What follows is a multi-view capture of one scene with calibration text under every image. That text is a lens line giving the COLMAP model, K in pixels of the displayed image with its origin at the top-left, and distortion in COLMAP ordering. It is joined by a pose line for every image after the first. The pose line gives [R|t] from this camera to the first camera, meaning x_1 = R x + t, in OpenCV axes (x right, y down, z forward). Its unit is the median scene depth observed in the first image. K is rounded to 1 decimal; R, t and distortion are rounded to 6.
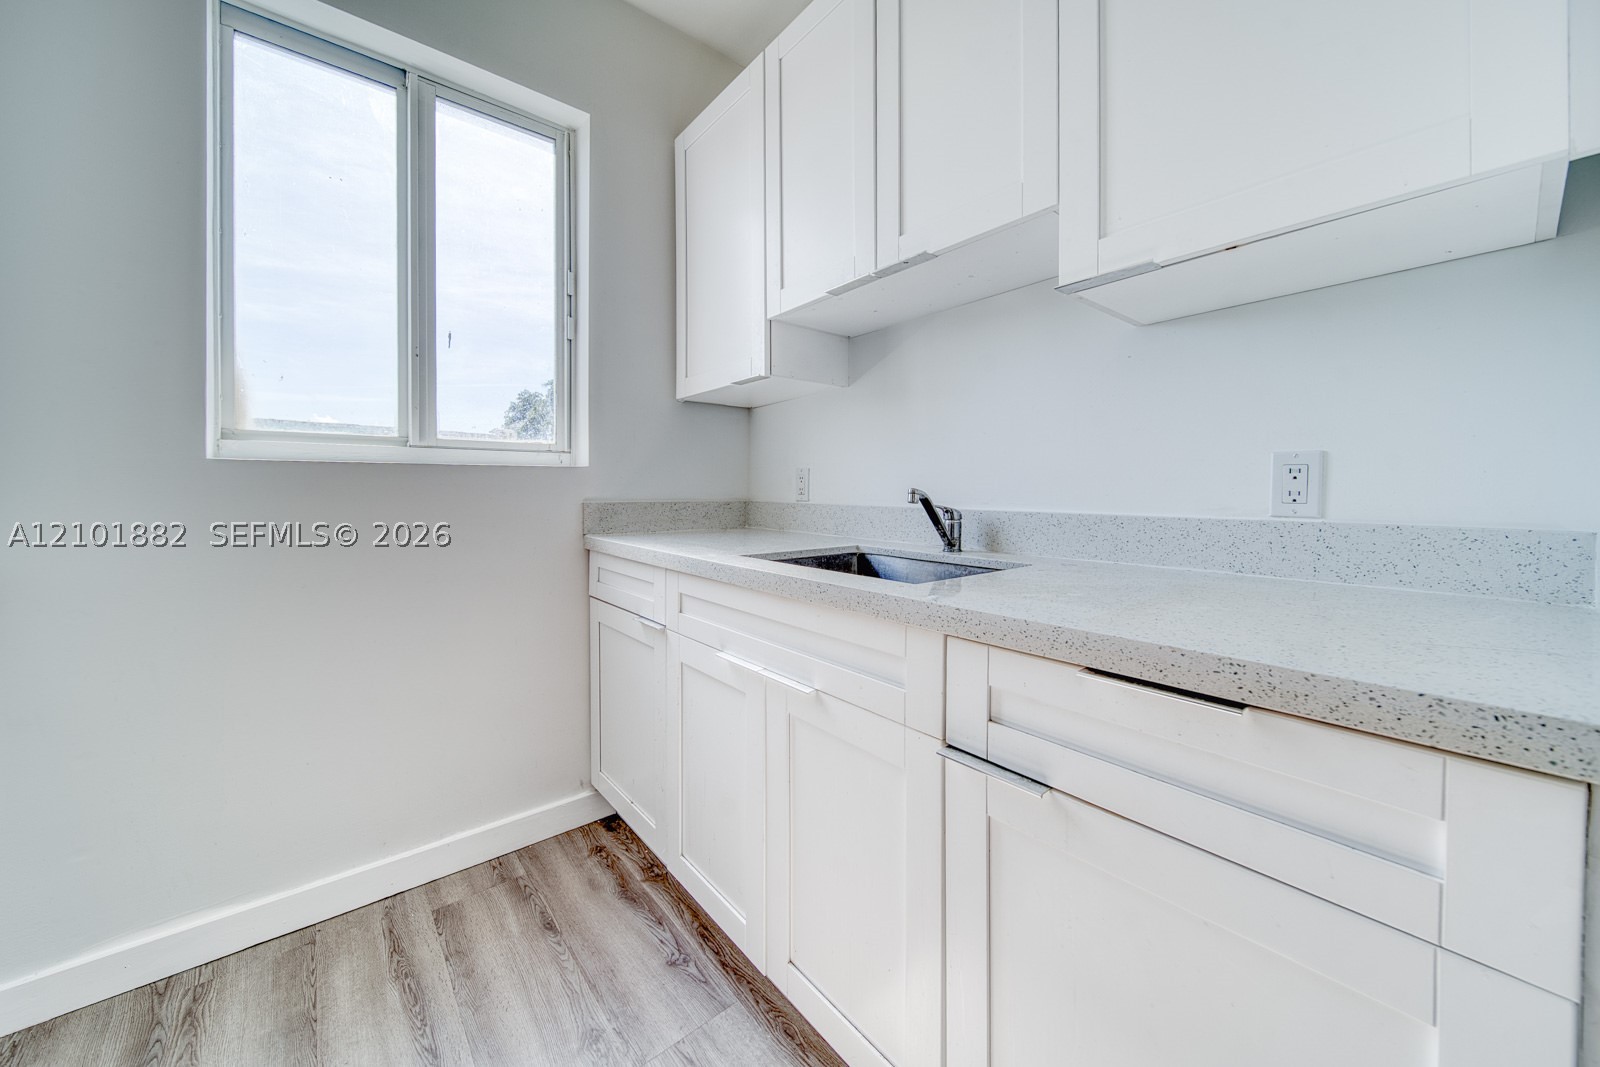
lens RADIAL K [[588.7, 0, 814.3], [0, 588.7, 491.3], [0, 0, 1]] dist [-0.001162, -0.000504]
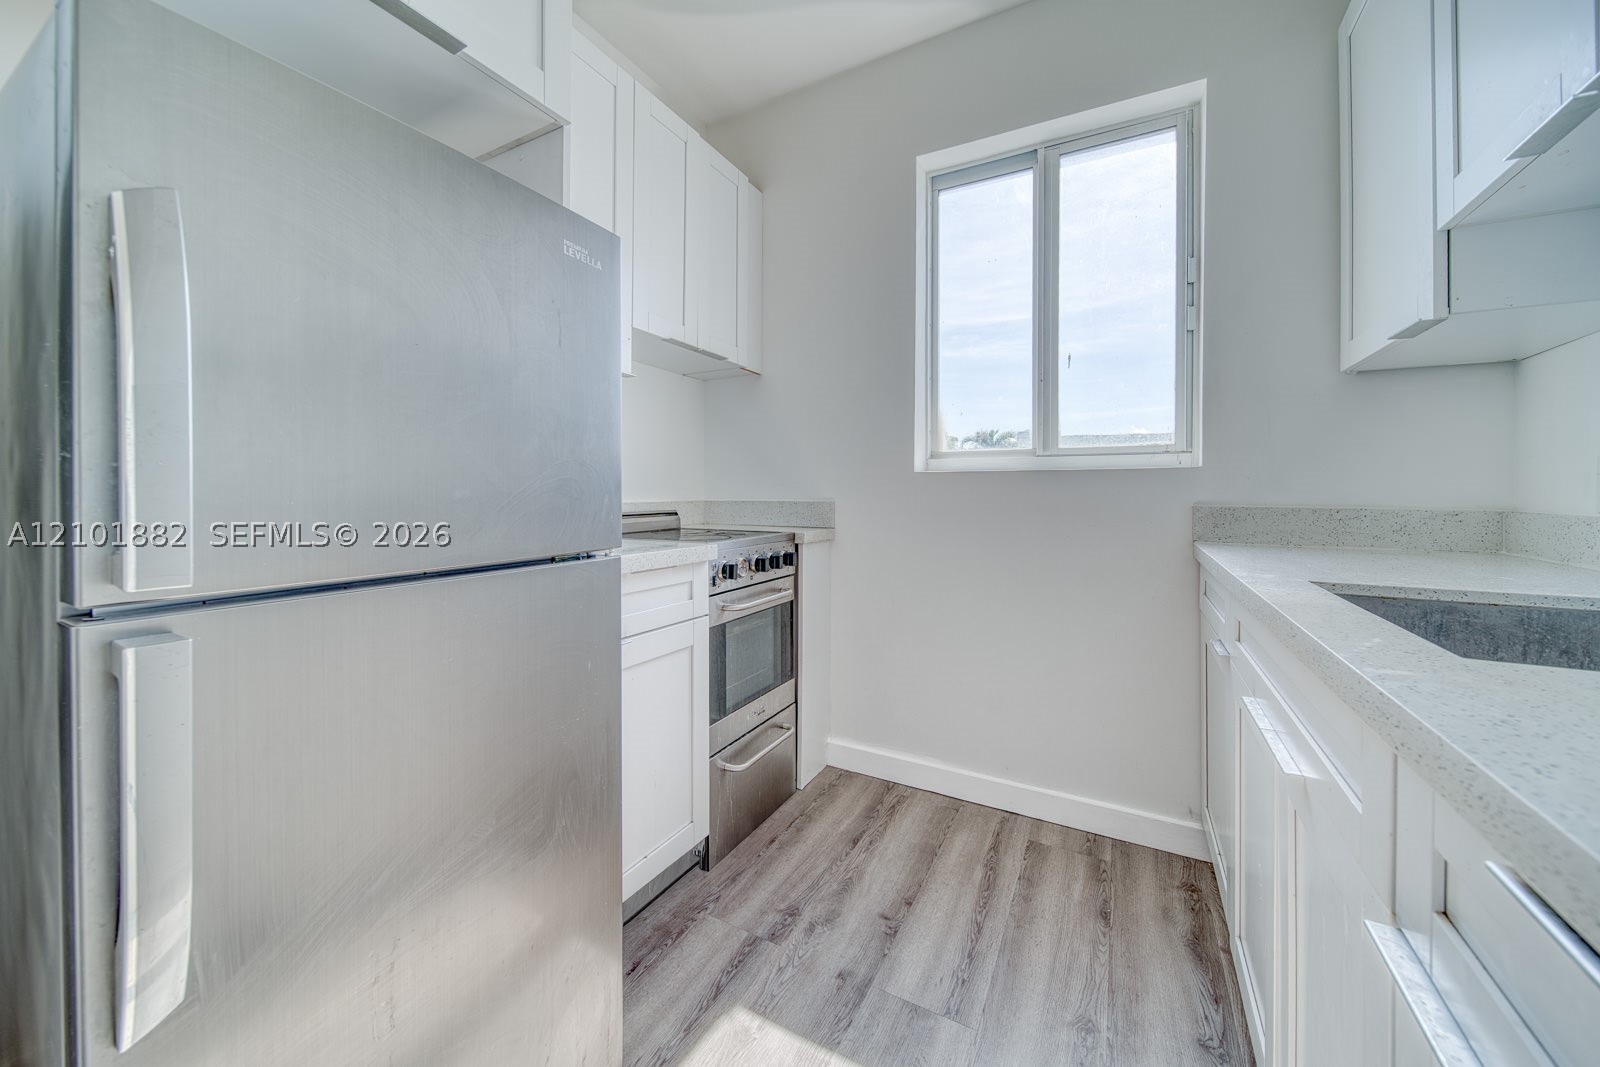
lens RADIAL K [[590.5, 0, 800.2], [0, 590.5, 487.7], [0, 0, 1]] dist [0.000357, -0.000361]
pose [[0.349203, -0.004163, -0.937038, 0.329654], [-0.005144, 0.999967, -0.006360, -0.000541], [0.937033, 0.007041, 0.349170, 0.130915]]
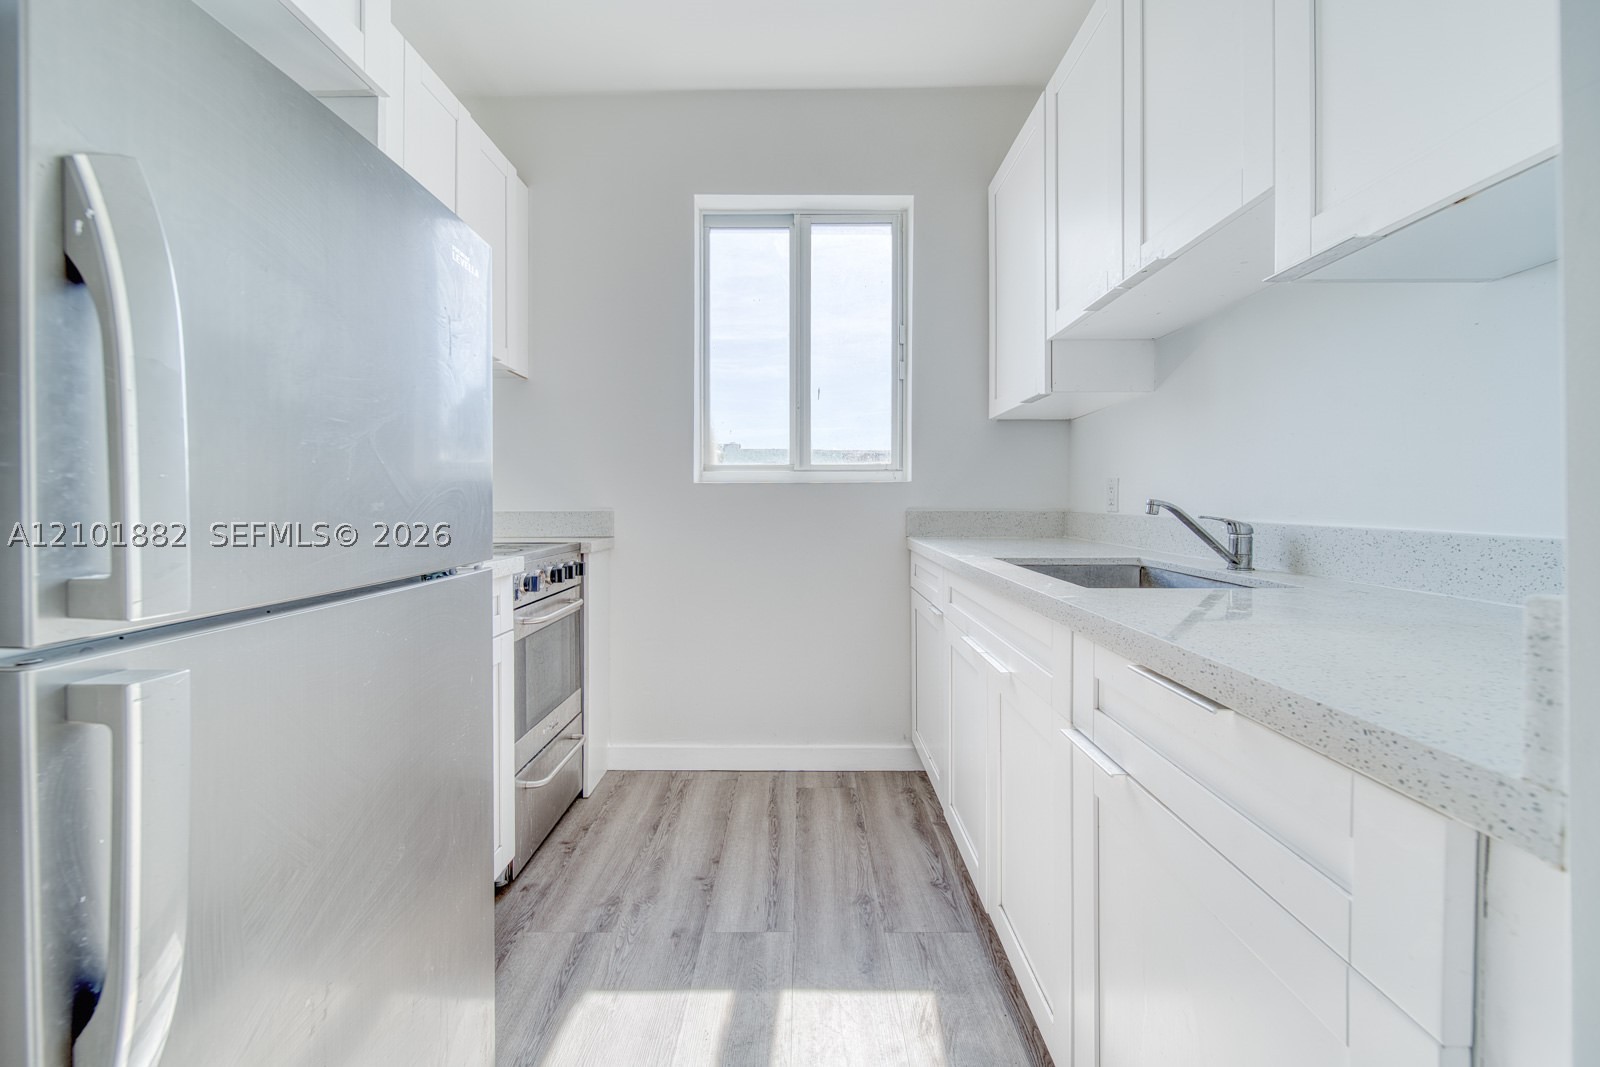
lens RADIAL K [[594.3, 0, 803.5], [0, 594.3, 498.8], [0, 0, 1]] dist [0.001040, -0.000041]
pose [[0.758583, -0.002330, -0.651573, 0.332680], [-0.000373, 0.999992, -0.004010, -0.001479], [0.651577, 0.003285, 0.758576, -0.117590]]
